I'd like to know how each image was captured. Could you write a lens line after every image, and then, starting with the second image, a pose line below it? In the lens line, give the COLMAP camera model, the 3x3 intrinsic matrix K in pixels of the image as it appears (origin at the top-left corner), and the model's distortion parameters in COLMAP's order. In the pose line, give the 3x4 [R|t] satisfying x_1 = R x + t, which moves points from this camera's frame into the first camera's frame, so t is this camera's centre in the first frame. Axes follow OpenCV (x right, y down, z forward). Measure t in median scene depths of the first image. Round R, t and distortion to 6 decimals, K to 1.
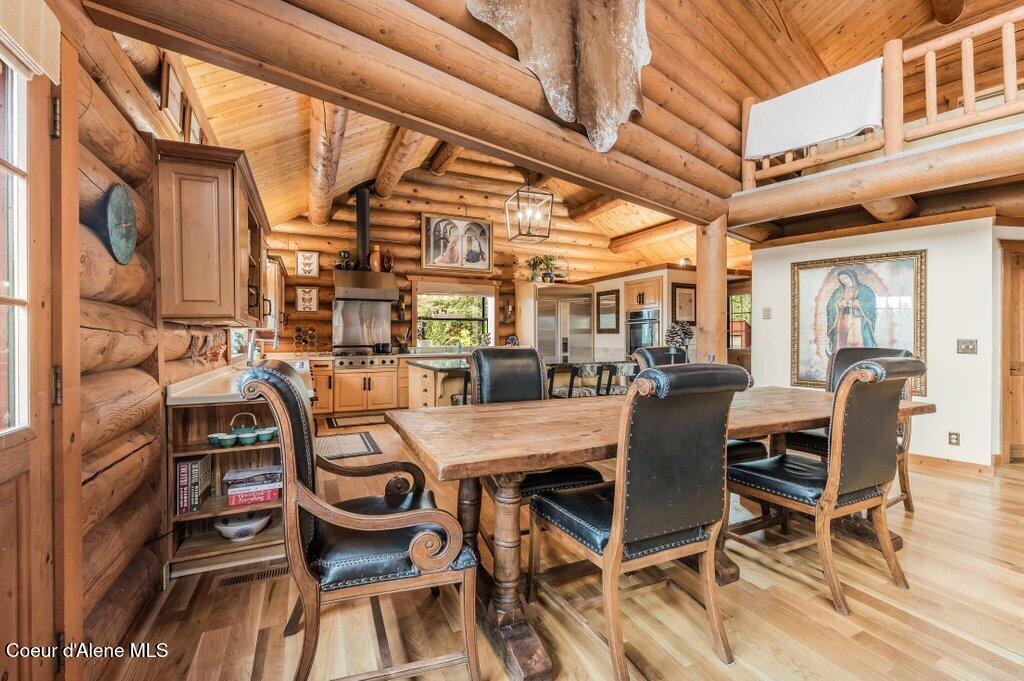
lens RADIAL K [[421.4, 0, 507.1], [0, 421.4, 335.7], [0, 0, 1]] dist [-0.003651, -0.000100]
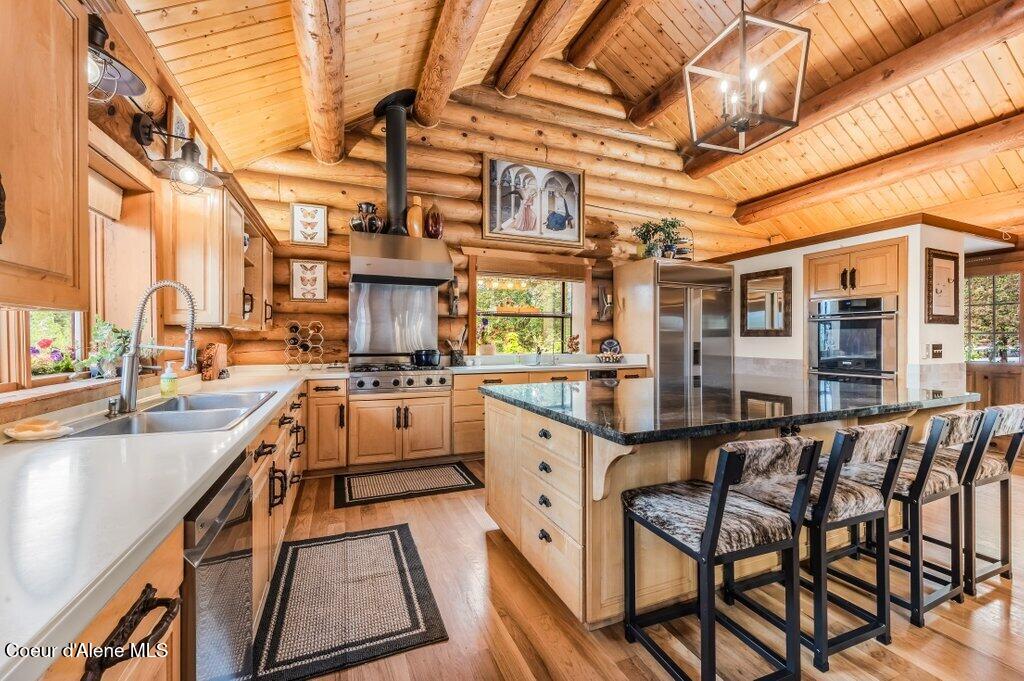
lens RADIAL K [[421.4, 0, 517.4], [0, 421.4, 339.8], [0, 0, 1]] dist [-0.003651, -0.000100]
pose [[0.999120, 0.004177, -0.041730, -0.179696], [-0.004083, 0.999989, 0.002327, 0.000277], [0.041739, -0.002155, 0.999126, 0.507054]]
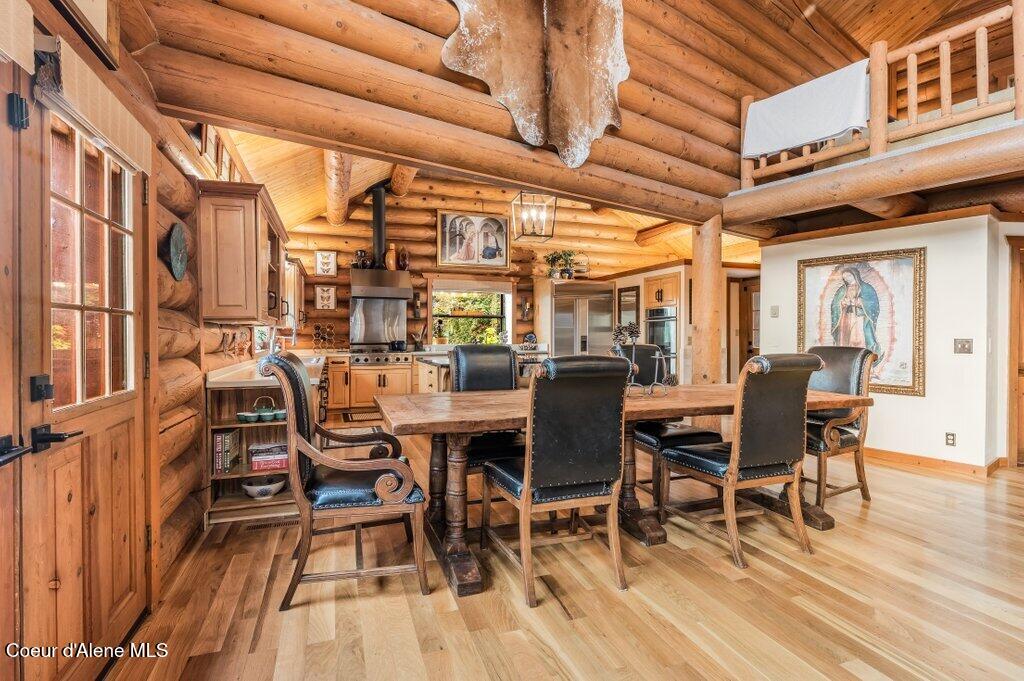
lens RADIAL K [[466.3, 0, 507.5], [0, 466.3, 336.4], [0, 0, 1]] dist [-0.003238, -0.001396]
pose [[0.996427, 0.003153, -0.084404, 0.082849], [-0.002626, 0.999976, 0.006348, -0.000615], [0.084422, -0.006104, 0.996411, -0.124397]]
